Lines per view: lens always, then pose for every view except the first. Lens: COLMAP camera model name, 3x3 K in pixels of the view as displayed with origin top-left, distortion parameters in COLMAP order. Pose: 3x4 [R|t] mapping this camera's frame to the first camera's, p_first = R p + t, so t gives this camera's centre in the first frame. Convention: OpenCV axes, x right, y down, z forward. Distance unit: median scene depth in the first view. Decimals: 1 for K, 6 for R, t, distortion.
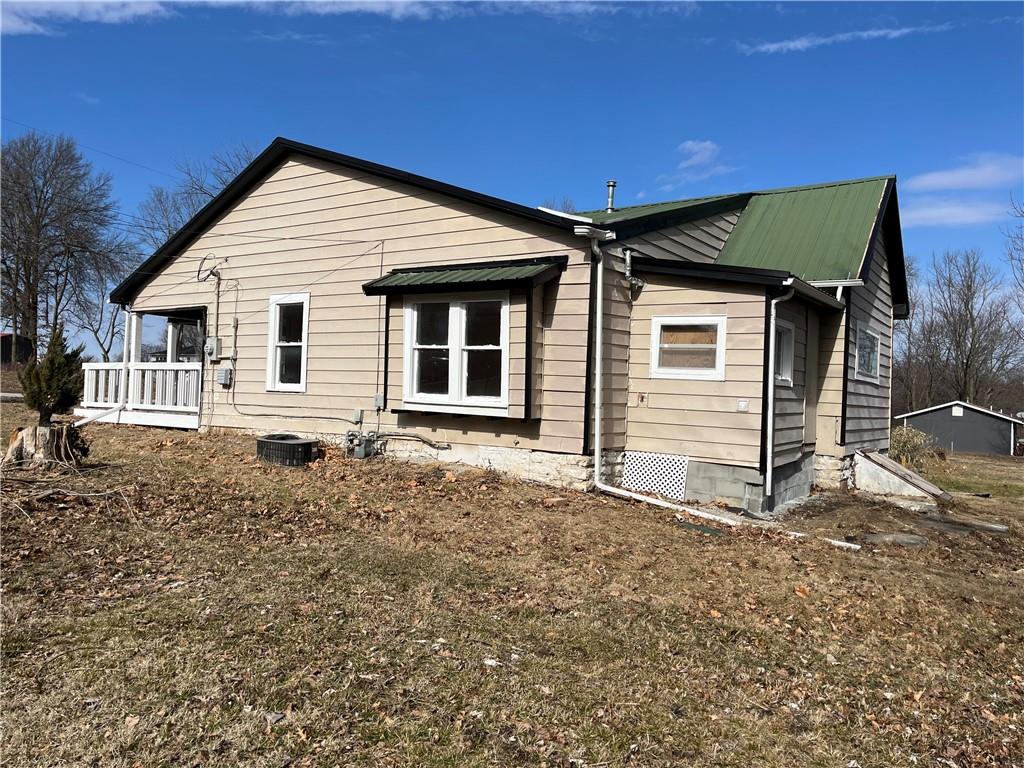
lens RADIAL K [[779.7, 0, 513.4], [0, 779.7, 382.7], [0, 0, 1]] dist [0.050719, 0.000001]
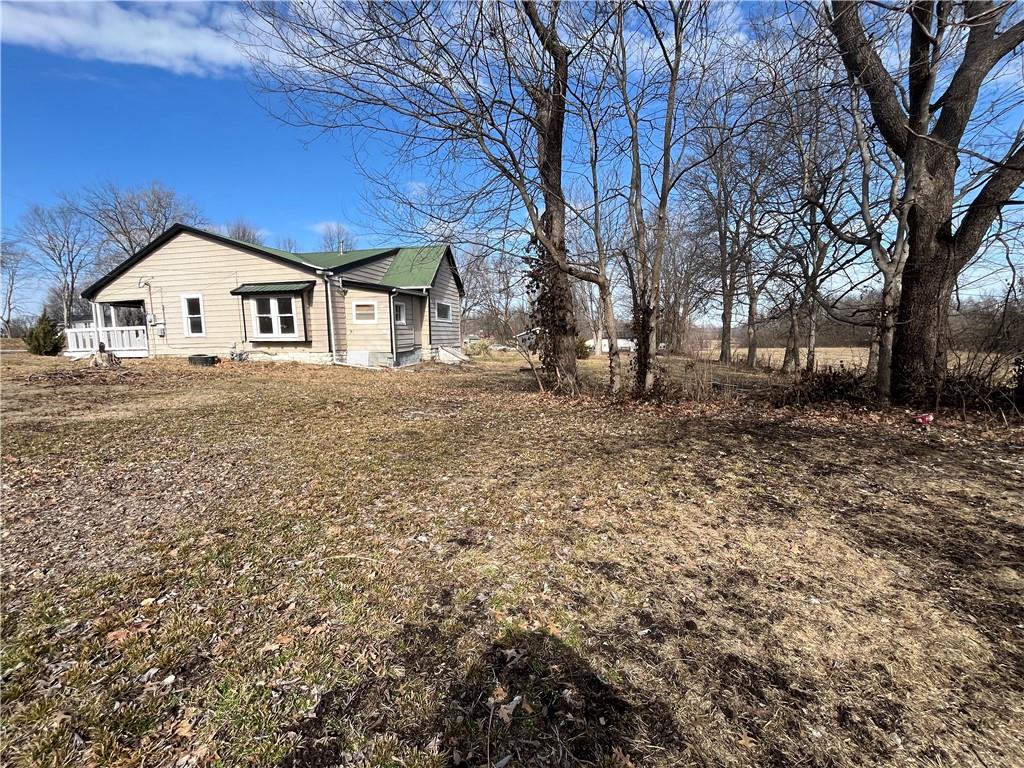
lens RADIAL K [[449.4, 0, 511.0], [0, 449.4, 385.6], [0, 0, 1]] dist [-0.009304, 0.000248]
pose [[0.921036, -0.096128, 0.377428, 0.066511], [0.044996, 0.988837, 0.142045, 0.009725], [-0.386869, -0.113846, 0.915080, -0.703930]]
